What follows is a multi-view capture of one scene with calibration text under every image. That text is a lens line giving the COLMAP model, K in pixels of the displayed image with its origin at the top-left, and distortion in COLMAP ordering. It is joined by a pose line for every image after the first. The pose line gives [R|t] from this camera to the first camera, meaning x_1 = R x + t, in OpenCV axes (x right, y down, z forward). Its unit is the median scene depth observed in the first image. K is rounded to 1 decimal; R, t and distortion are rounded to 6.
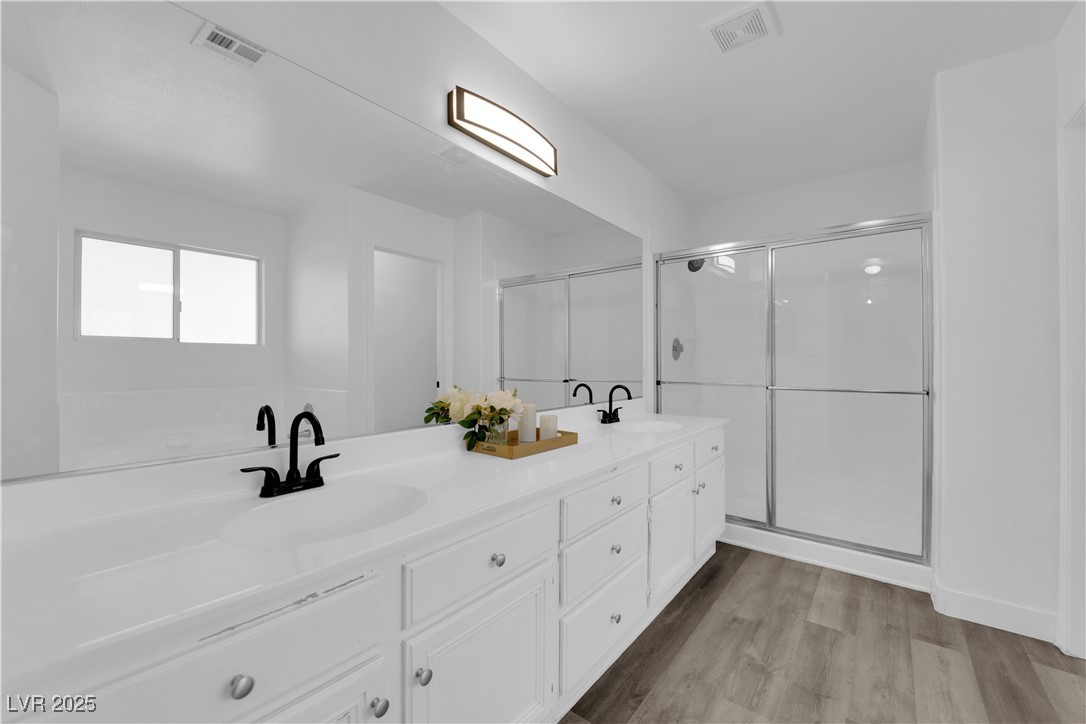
lens RADIAL K [[435.8, 0, 540.5], [0, 435.8, 359.6], [0, 0, 1]] dist [-0.012533, -0.002891]
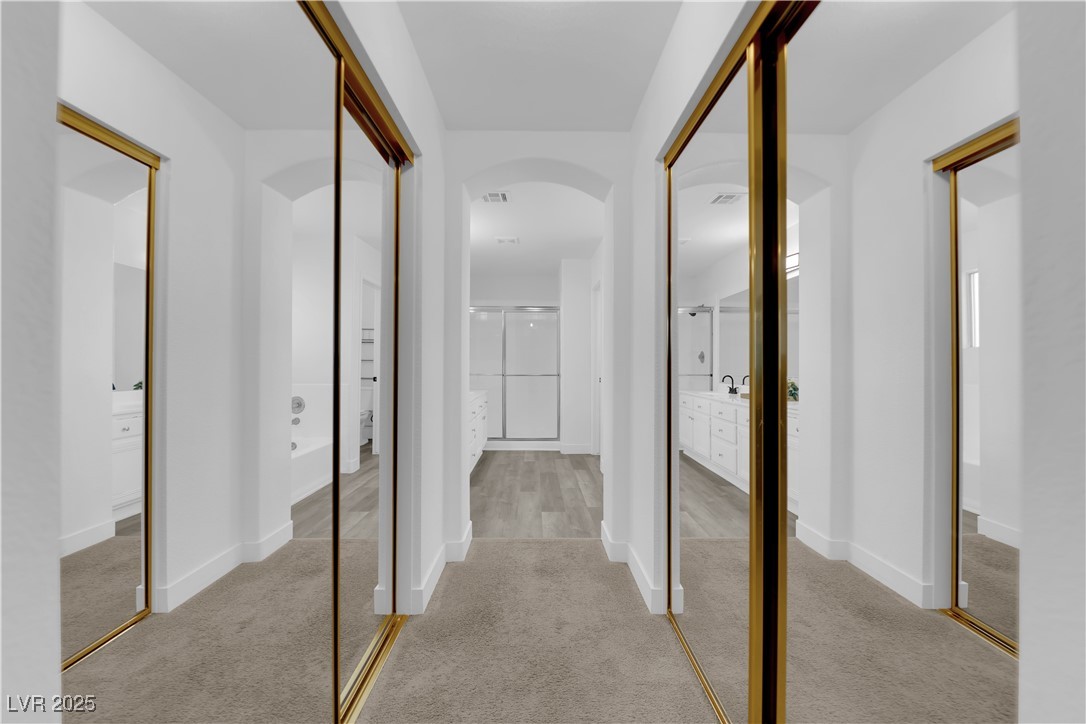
lens RADIAL K [[435.8, 0, 543.0], [0, 435.8, 361.8], [0, 0, 1]] dist [-0.012533, -0.002891]
pose [[0.771425, 0.002344, 0.636315, -0.798505], [-0.001099, 0.999997, -0.002352, 0.001272], [-0.636319, 0.001115, 0.771425, -0.913761]]
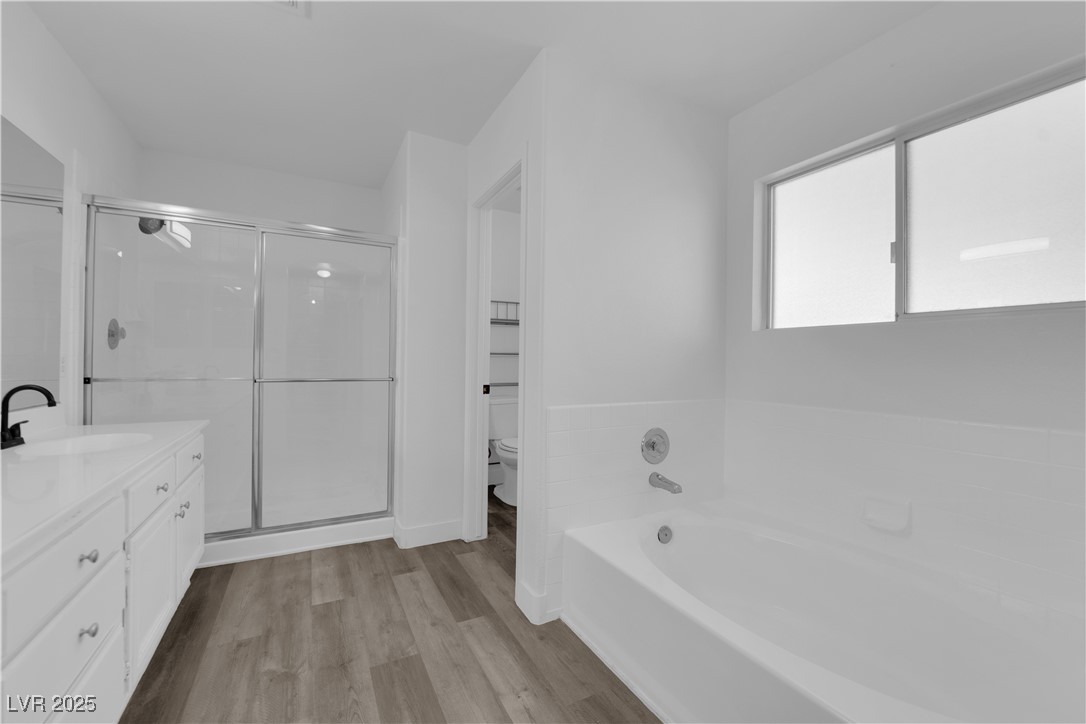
lens RADIAL K [[435.8, 0, 546.5], [0, 435.8, 359.1], [0, 0, 1]] dist [-0.012533, -0.002891]
pose [[0.392125, 0.005410, 0.919896, -0.088818], [-0.015257, 0.999883, 0.000624, 0.009628], [-0.919786, -0.014280, 0.392161, 0.077119]]
